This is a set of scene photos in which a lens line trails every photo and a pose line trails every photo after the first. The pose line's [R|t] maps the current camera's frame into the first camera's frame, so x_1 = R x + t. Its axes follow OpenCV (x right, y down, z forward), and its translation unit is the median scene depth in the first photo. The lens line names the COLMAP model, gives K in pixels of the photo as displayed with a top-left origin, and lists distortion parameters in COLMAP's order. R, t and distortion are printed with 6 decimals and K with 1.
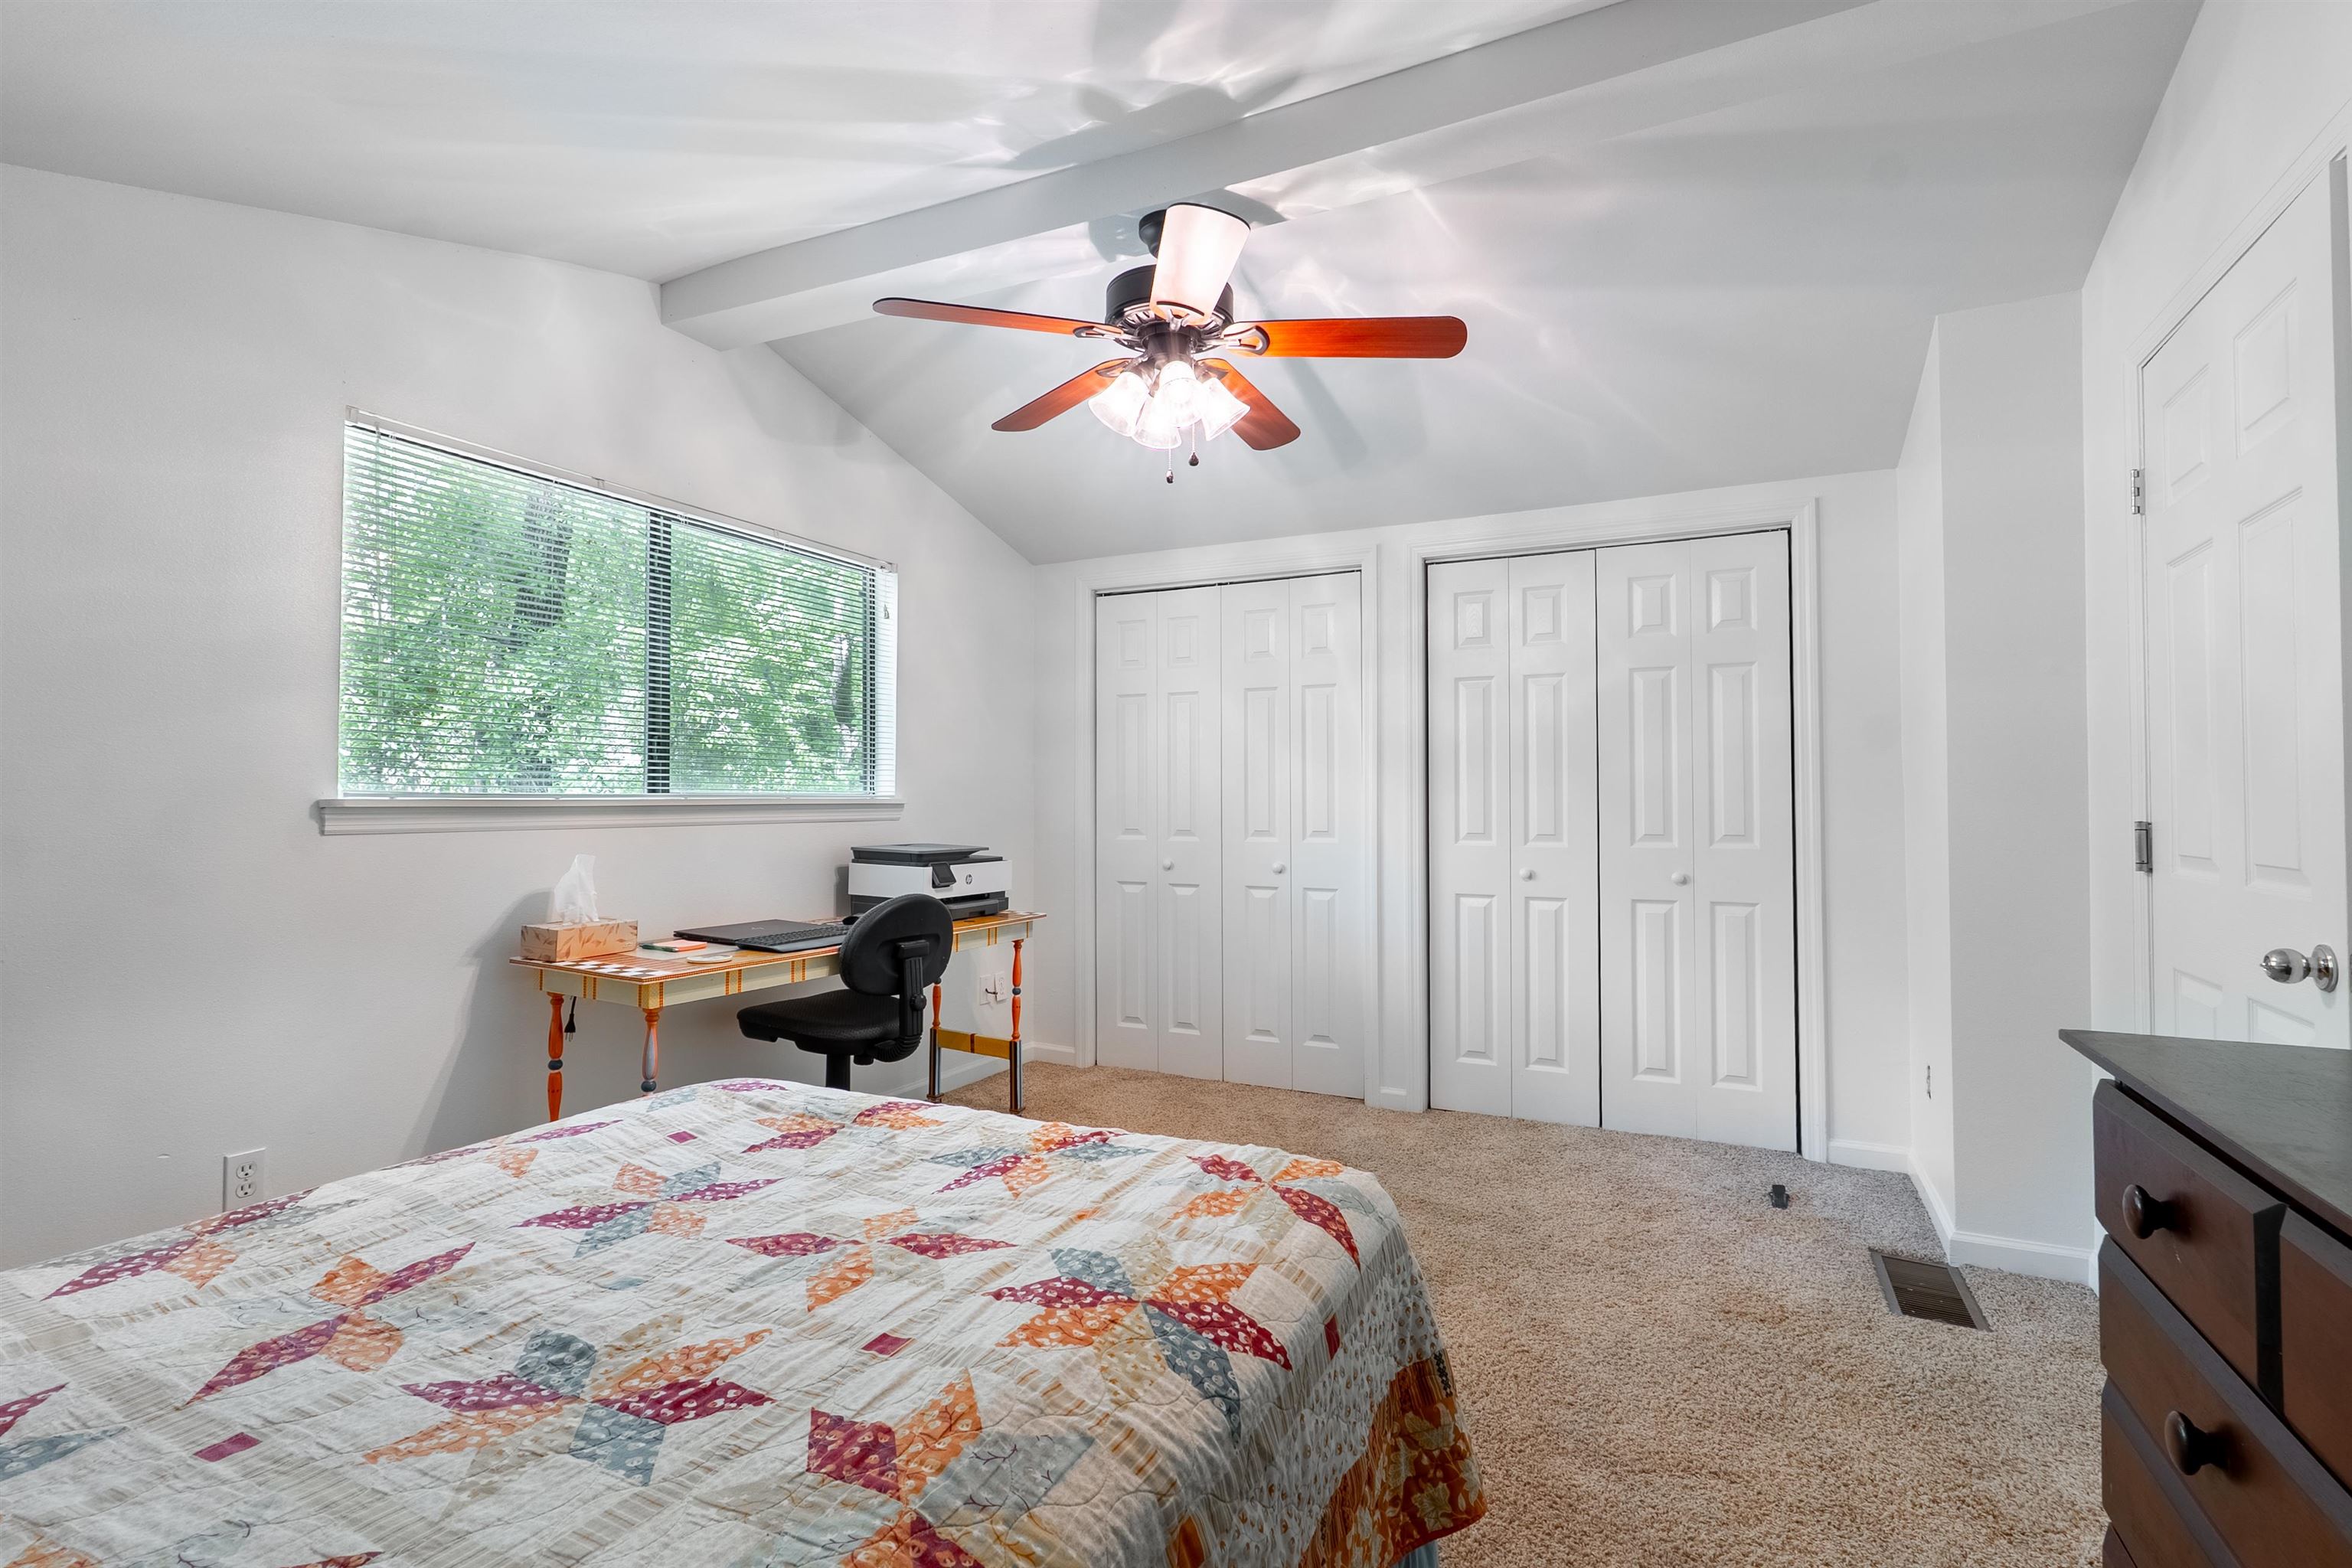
lens RADIAL K [[1080.3, 0, 1180.4], [0, 1080.3, 790.3], [0, 0, 1]] dist [-0.002386, -0.000564]
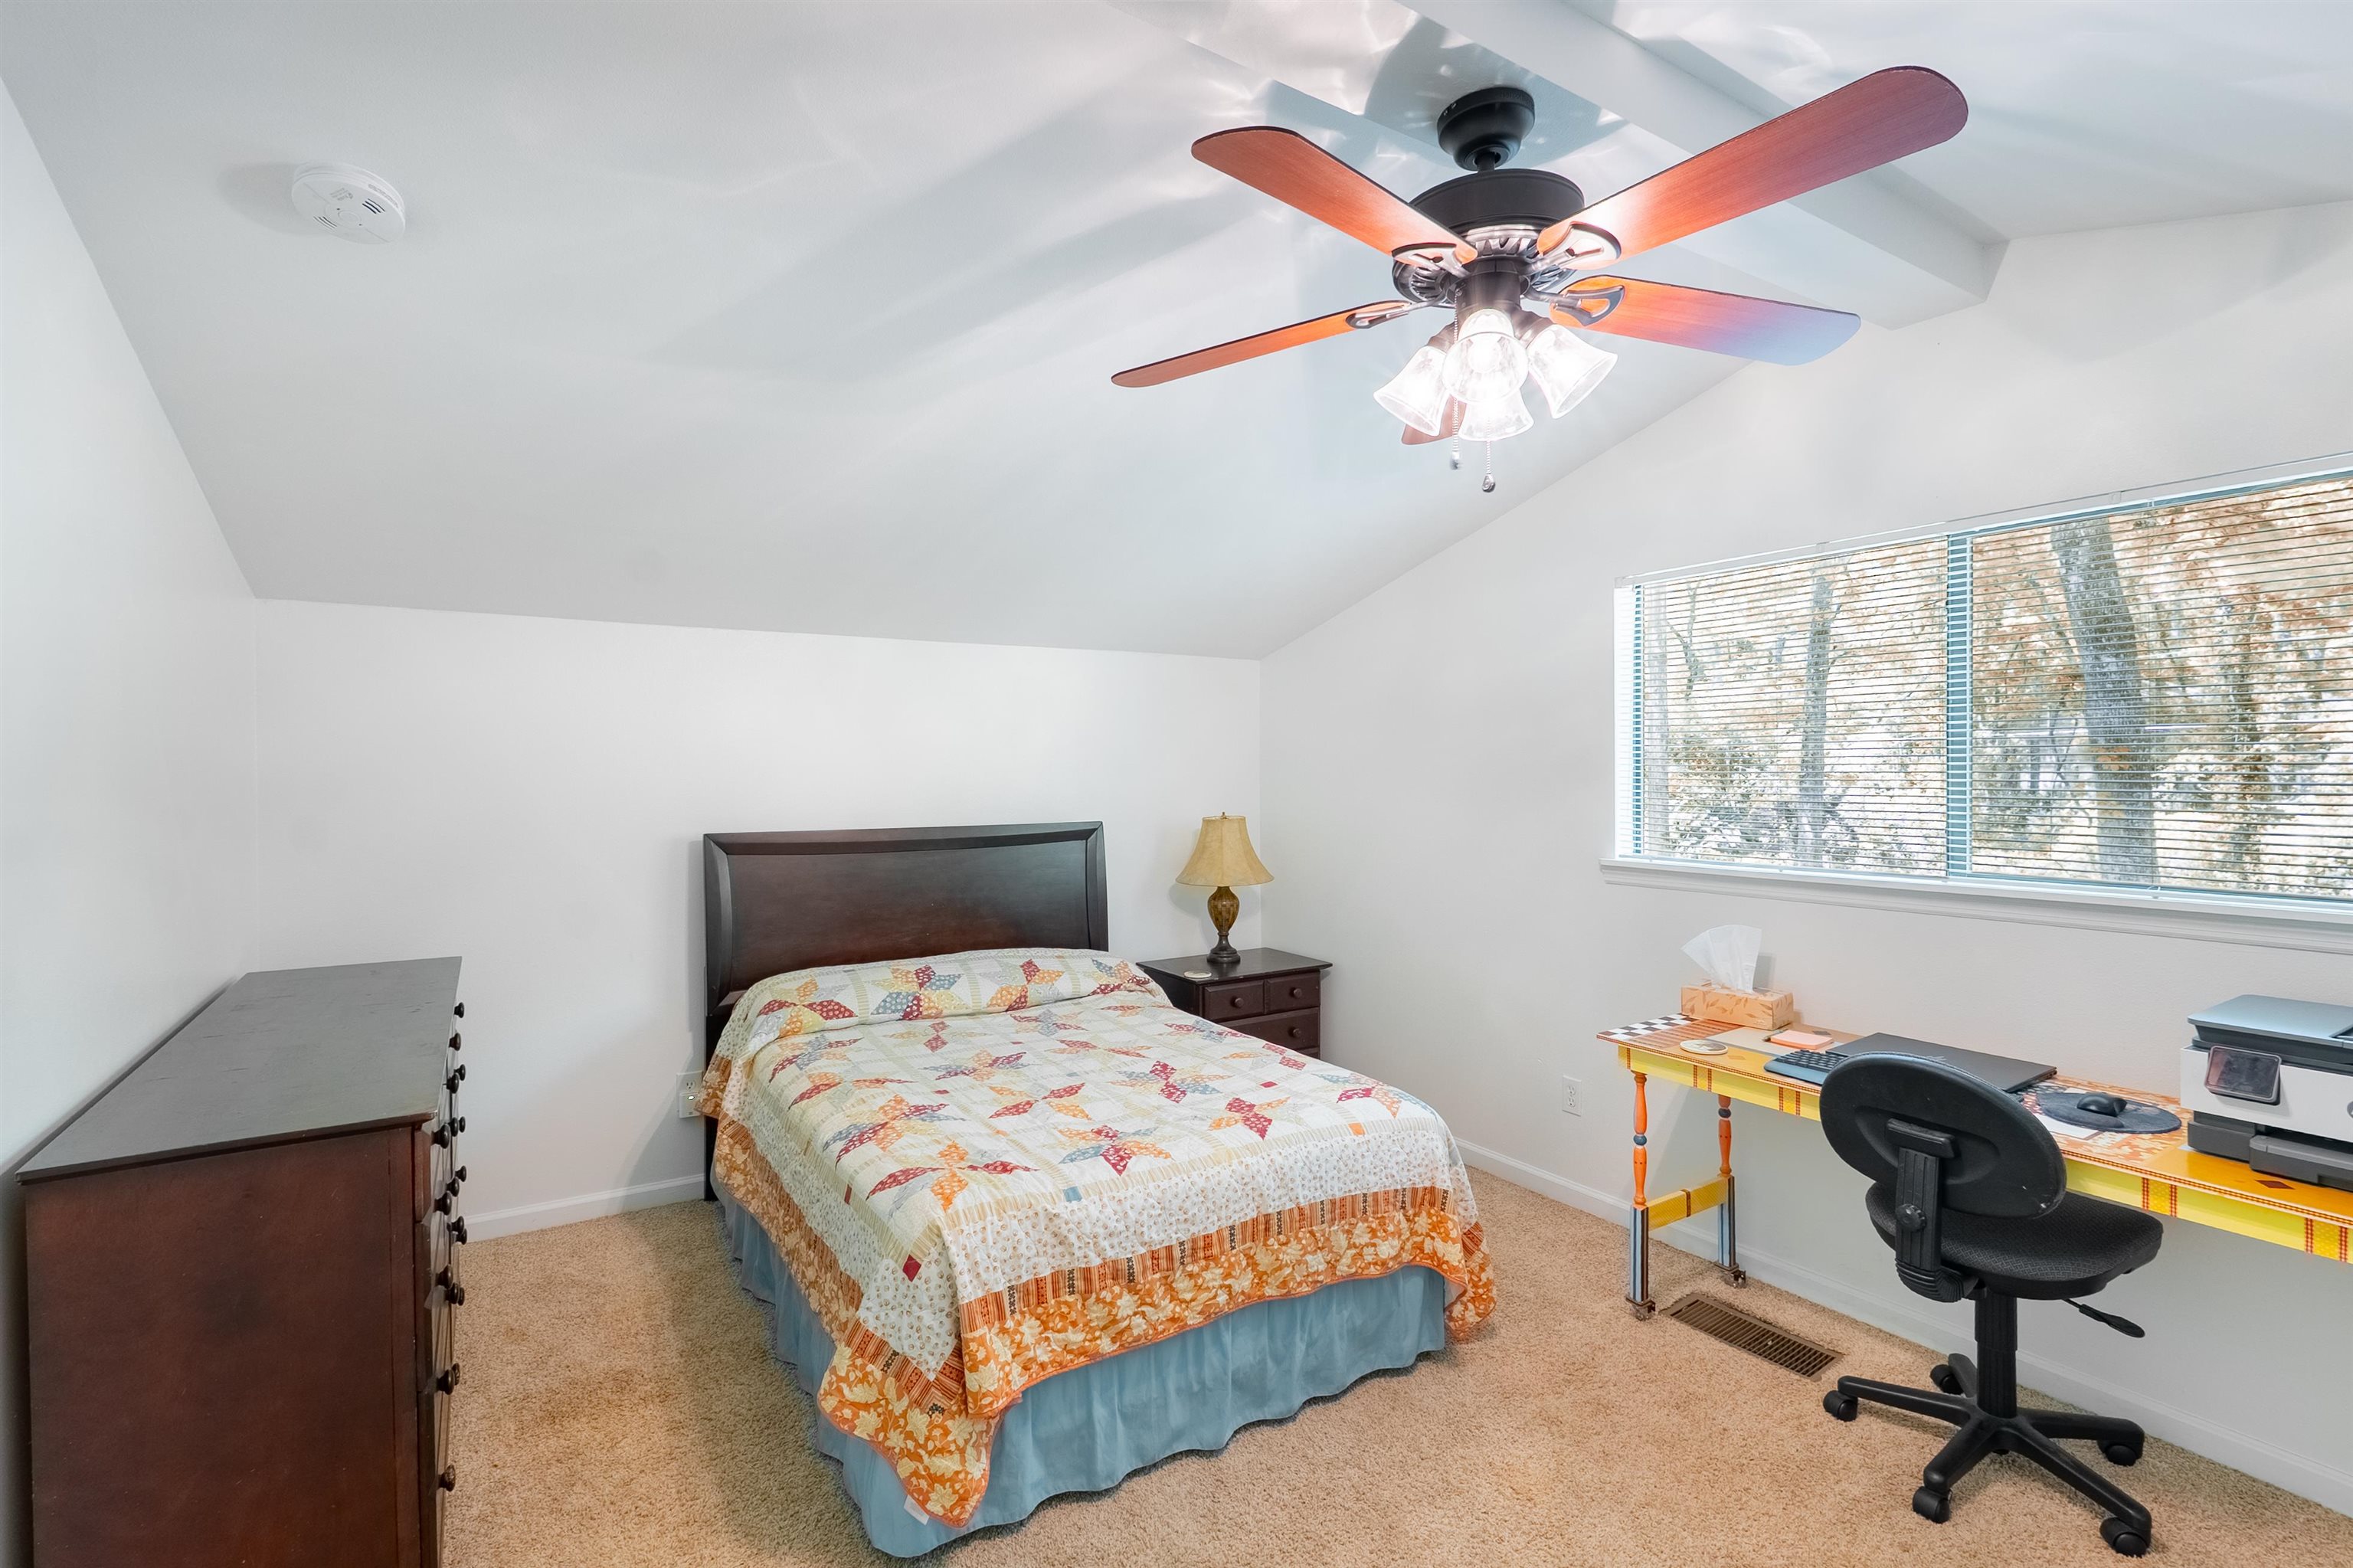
lens RADIAL K [[1080.8, 0, 1181.3], [0, 1080.8, 777.2], [0, 0, 1]] dist [-0.002386, -0.000564]
pose [[-0.523623, 0.013807, -0.851838, 1.268971], [0.019302, 0.999804, 0.004341, -0.202833], [0.851731, -0.014169, -0.523787, 2.188939]]
